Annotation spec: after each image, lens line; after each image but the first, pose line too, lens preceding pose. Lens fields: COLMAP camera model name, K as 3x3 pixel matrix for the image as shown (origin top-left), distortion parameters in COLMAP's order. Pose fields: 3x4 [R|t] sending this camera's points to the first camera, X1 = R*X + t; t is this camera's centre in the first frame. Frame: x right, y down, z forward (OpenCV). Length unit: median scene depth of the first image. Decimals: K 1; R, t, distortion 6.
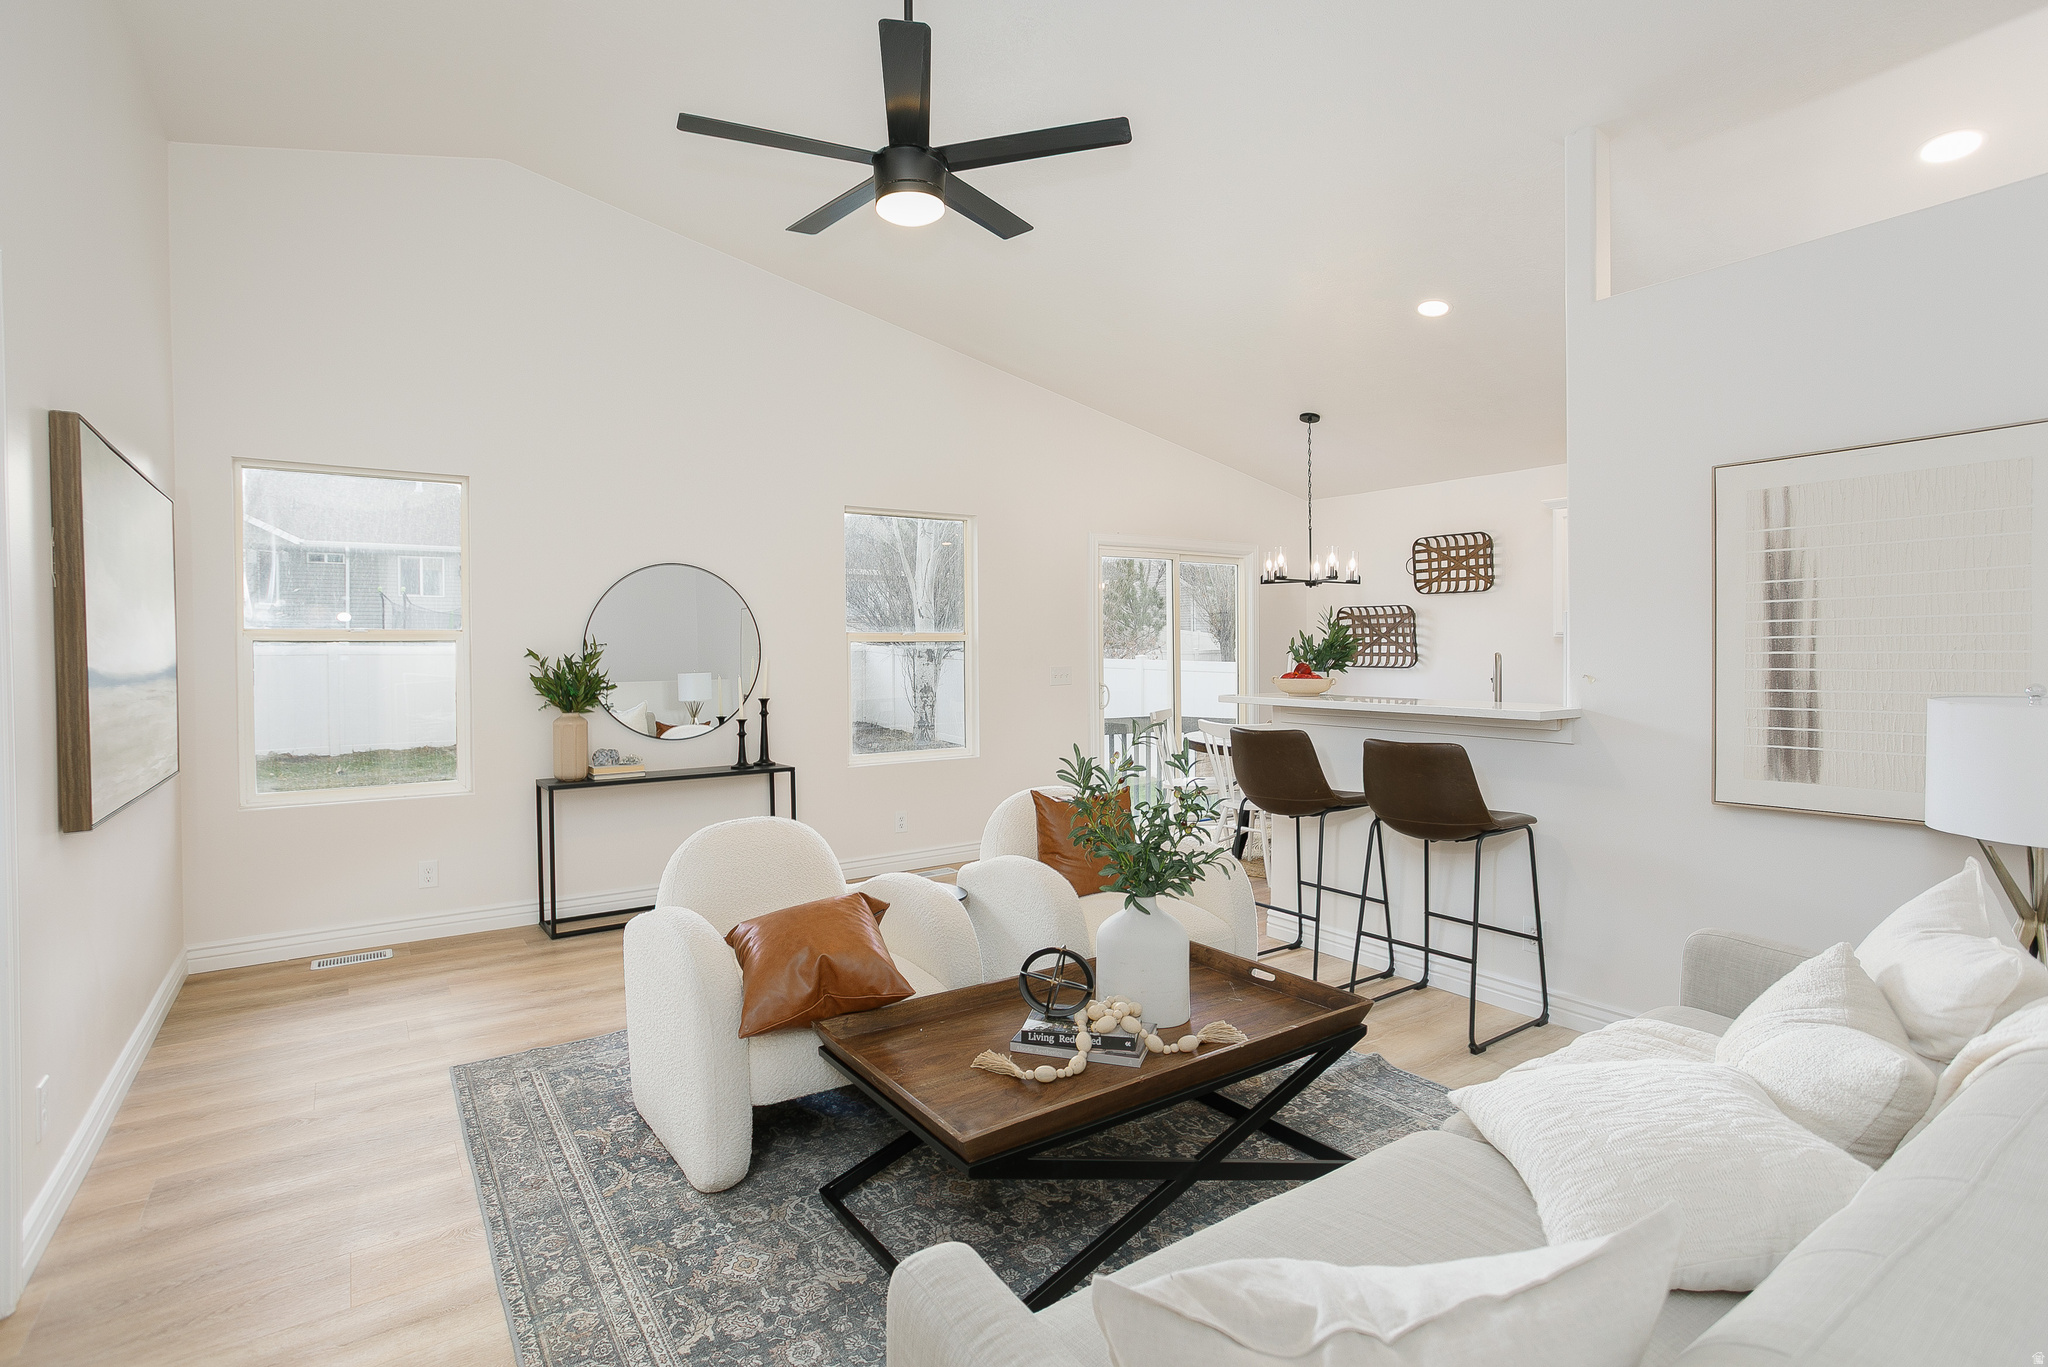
lens RADIAL K [[986.7, 0, 1023.9], [0, 986.7, 682.4], [0, 0, 1]] dist [-0.019573, 0.004627]
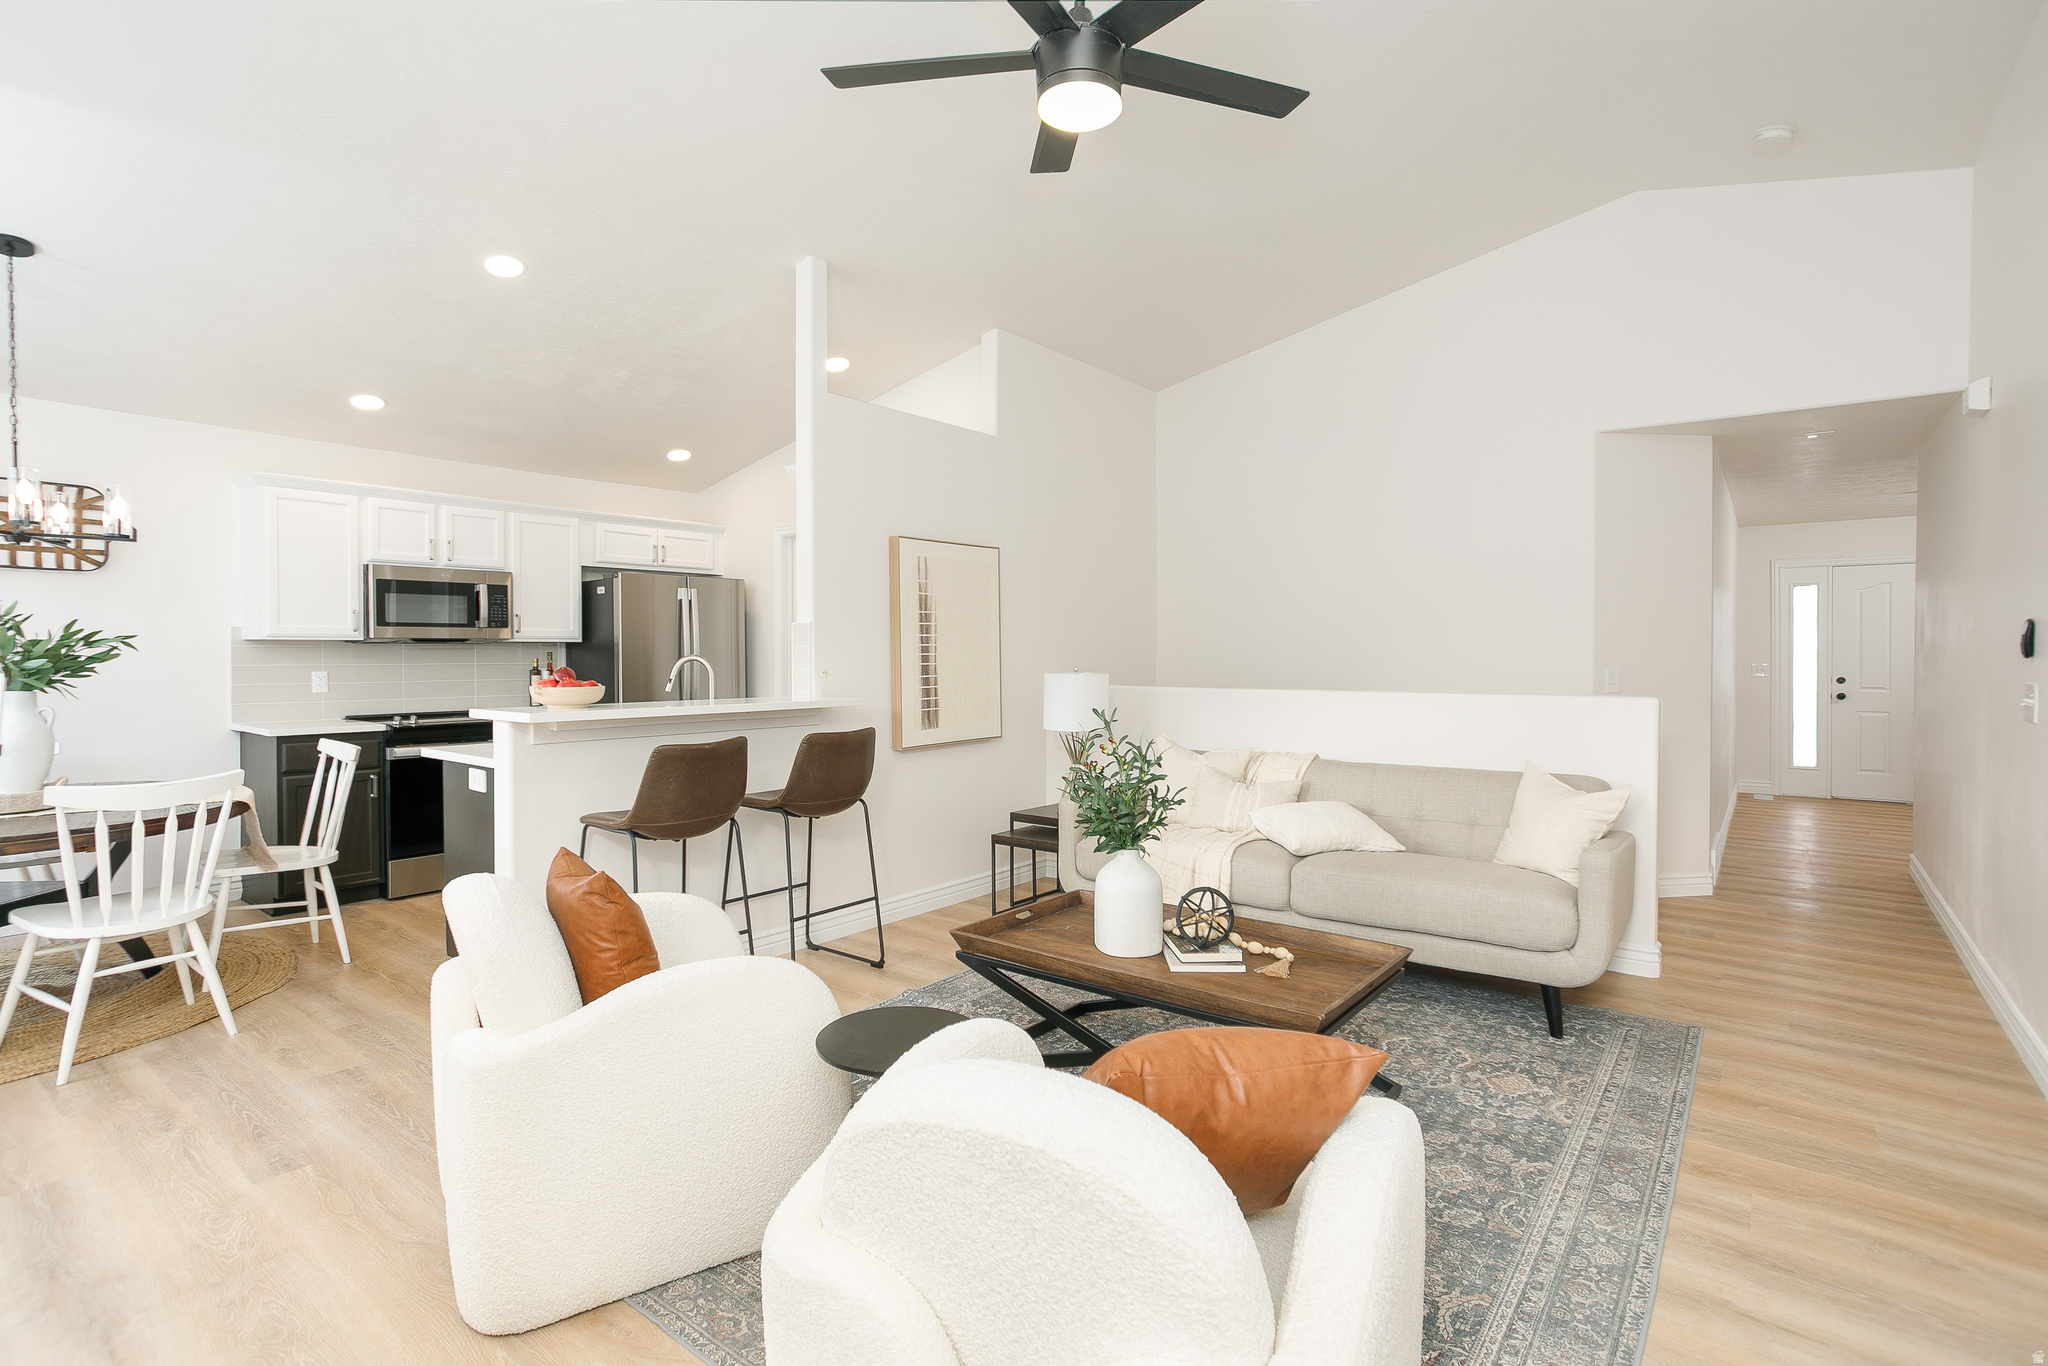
lens RADIAL K [[986.7, 0, 1036.0], [0, 986.7, 671.9], [0, 0, 1]] dist [-0.019573, 0.004627]
pose [[-0.313633, -0.004517, 0.949534, -0.389820], [0.036677, 0.999185, 0.016868, -0.008999], [-0.948836, 0.040116, -0.313211, 0.575829]]
